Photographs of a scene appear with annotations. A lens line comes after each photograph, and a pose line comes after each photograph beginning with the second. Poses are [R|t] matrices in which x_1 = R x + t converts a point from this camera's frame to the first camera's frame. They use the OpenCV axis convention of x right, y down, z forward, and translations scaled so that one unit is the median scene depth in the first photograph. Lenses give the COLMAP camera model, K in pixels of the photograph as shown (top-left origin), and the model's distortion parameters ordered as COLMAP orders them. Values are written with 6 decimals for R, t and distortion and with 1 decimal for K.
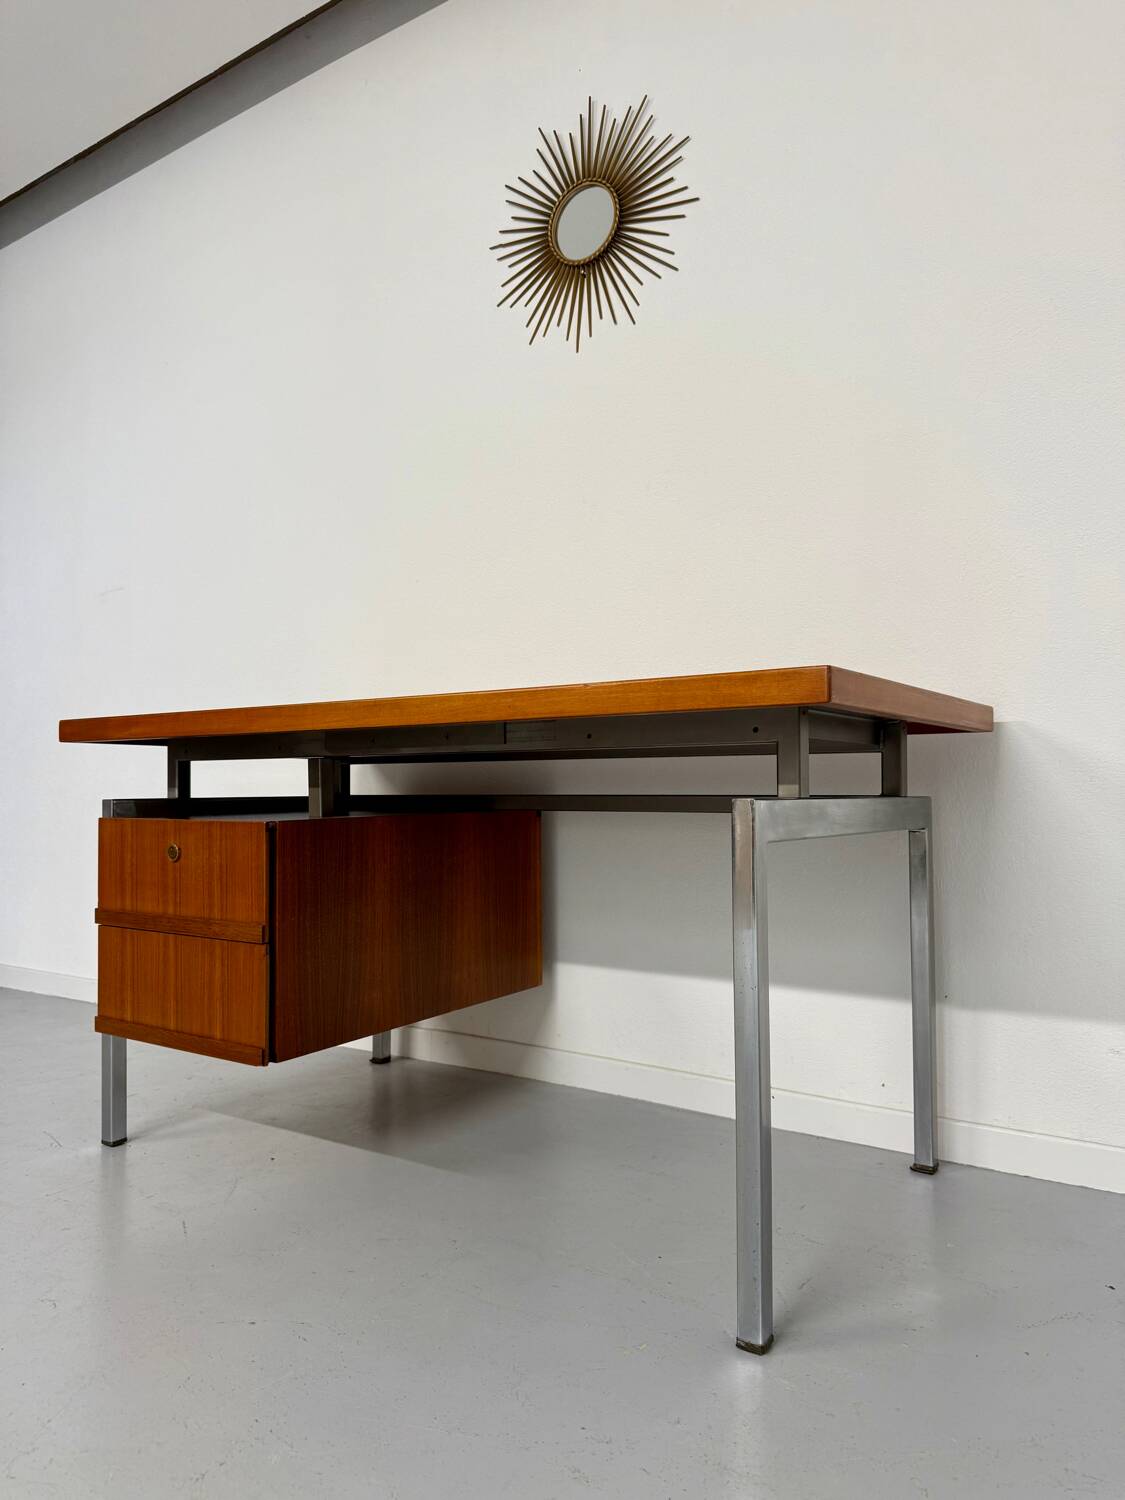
lens RADIAL K [[1066.4, 0, 558.5], [0, 1066.4, 760.3], [0, 0, 1]] dist [0.083375, -0.142477]
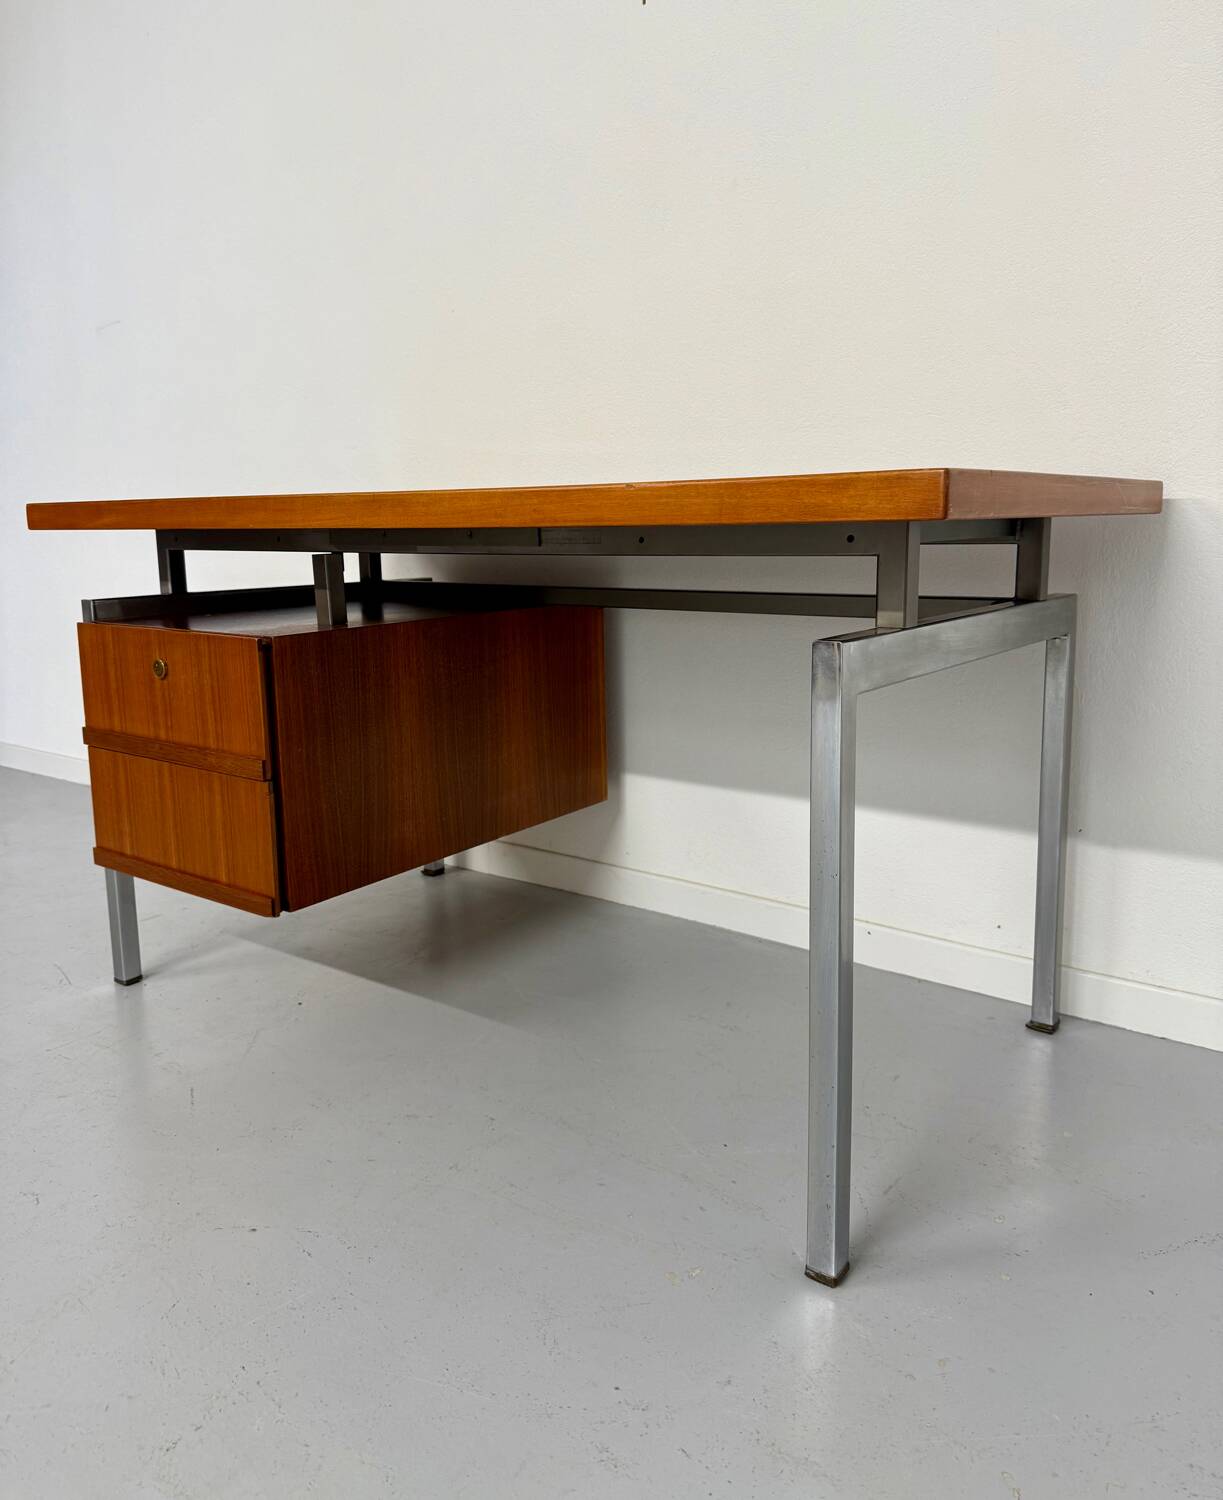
lens RADIAL K [[1156.2, 0, 601.0], [0, 1156.2, 695.2], [0, 0, 1]] dist [0.080007, -0.133503]
pose [[0.998631, -0.003257, -0.052212, 0.036421], [0.012530, 0.983900, 0.178281, -0.052699], [0.050790, -0.178691, 0.982593, 0.111511]]
